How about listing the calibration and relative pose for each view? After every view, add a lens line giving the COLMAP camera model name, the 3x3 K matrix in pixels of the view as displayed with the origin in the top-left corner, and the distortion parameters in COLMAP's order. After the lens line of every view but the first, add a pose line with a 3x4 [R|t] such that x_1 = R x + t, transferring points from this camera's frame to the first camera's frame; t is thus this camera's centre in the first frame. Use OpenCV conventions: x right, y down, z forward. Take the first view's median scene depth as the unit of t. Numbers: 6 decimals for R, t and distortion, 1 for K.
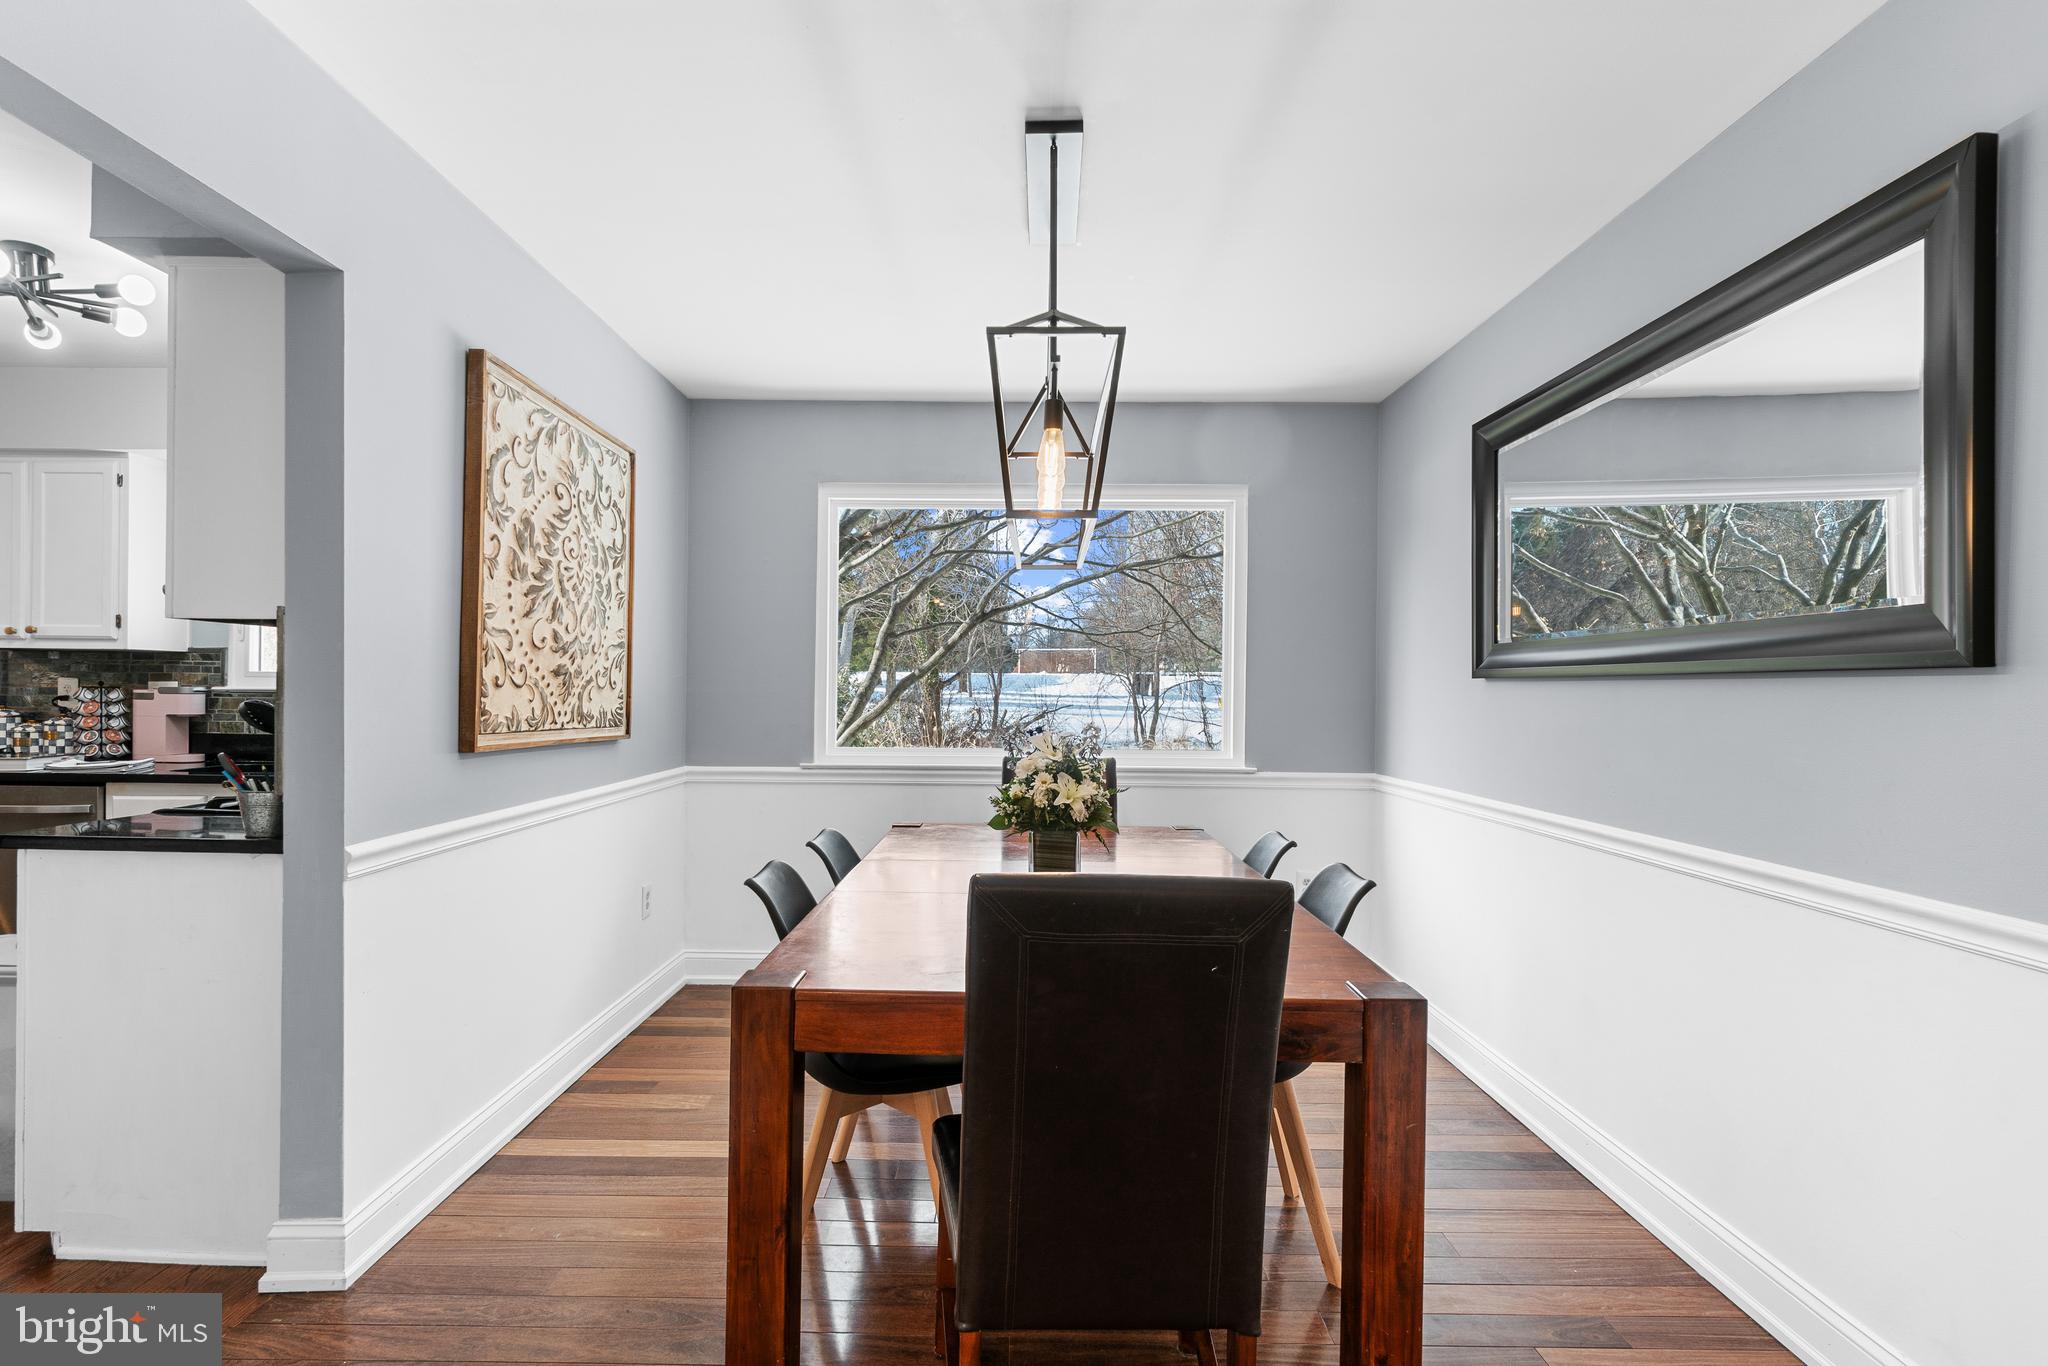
lens RADIAL K [[985.6, 0, 1012.0], [0, 985.6, 688.0], [0, 0, 1]] dist [-0.001115, -0.000665]
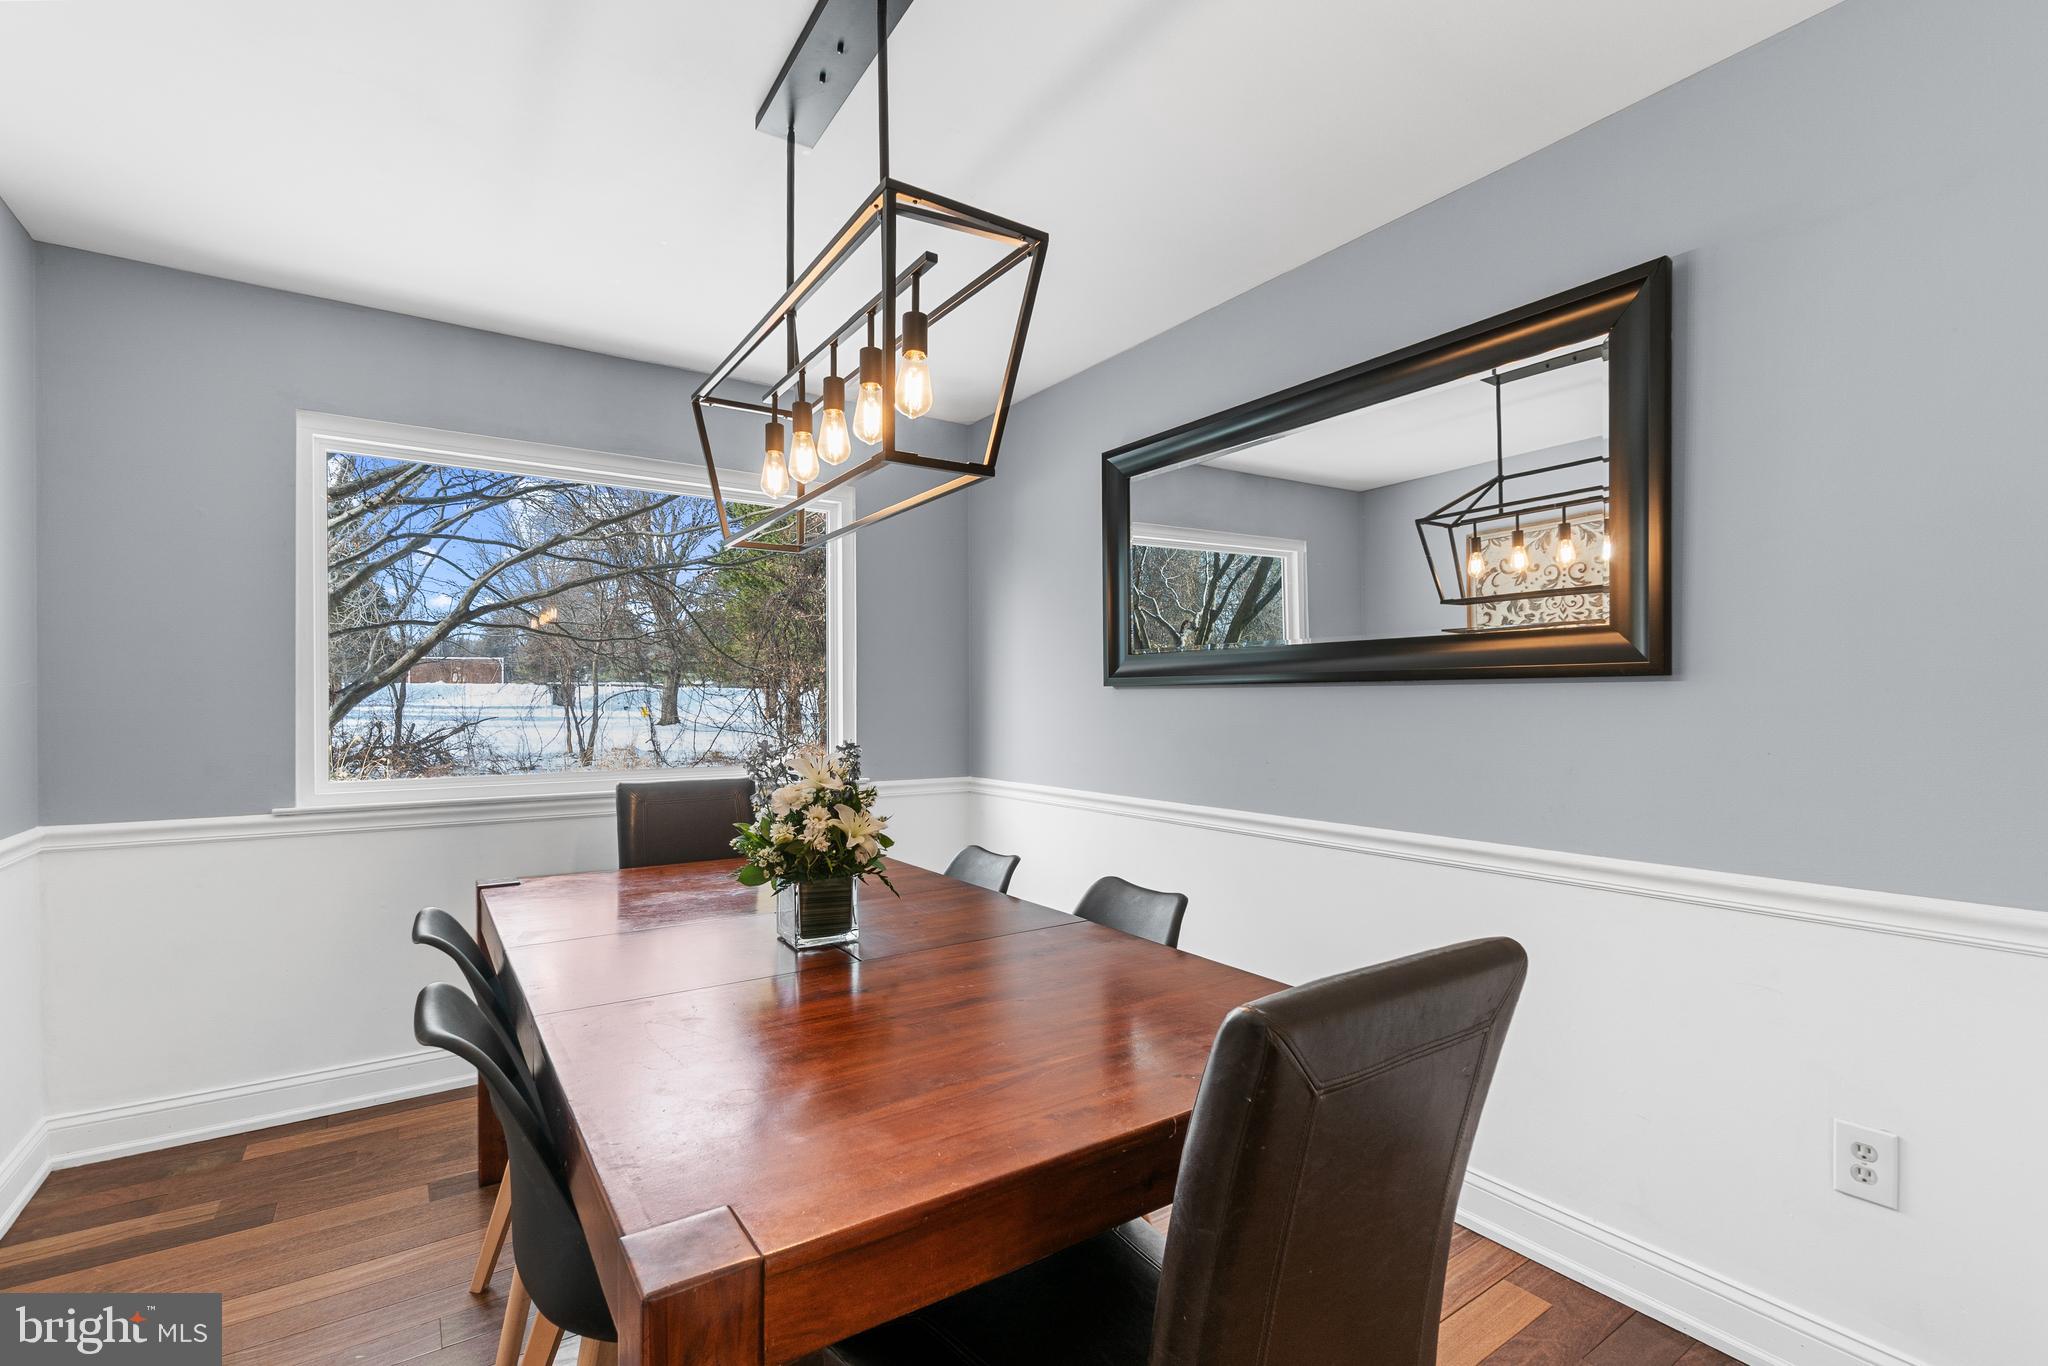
lens RADIAL K [[897.3, 0, 1021.9], [0, 897.3, 710.7], [0, 0, 1]] dist [0.000163, -0.005653]
pose [[0.827311, -0.015267, 0.561537, -0.132728], [0.006687, 0.999827, 0.017331, -0.000527], [-0.561705, -0.010583, 0.827270, 0.183993]]
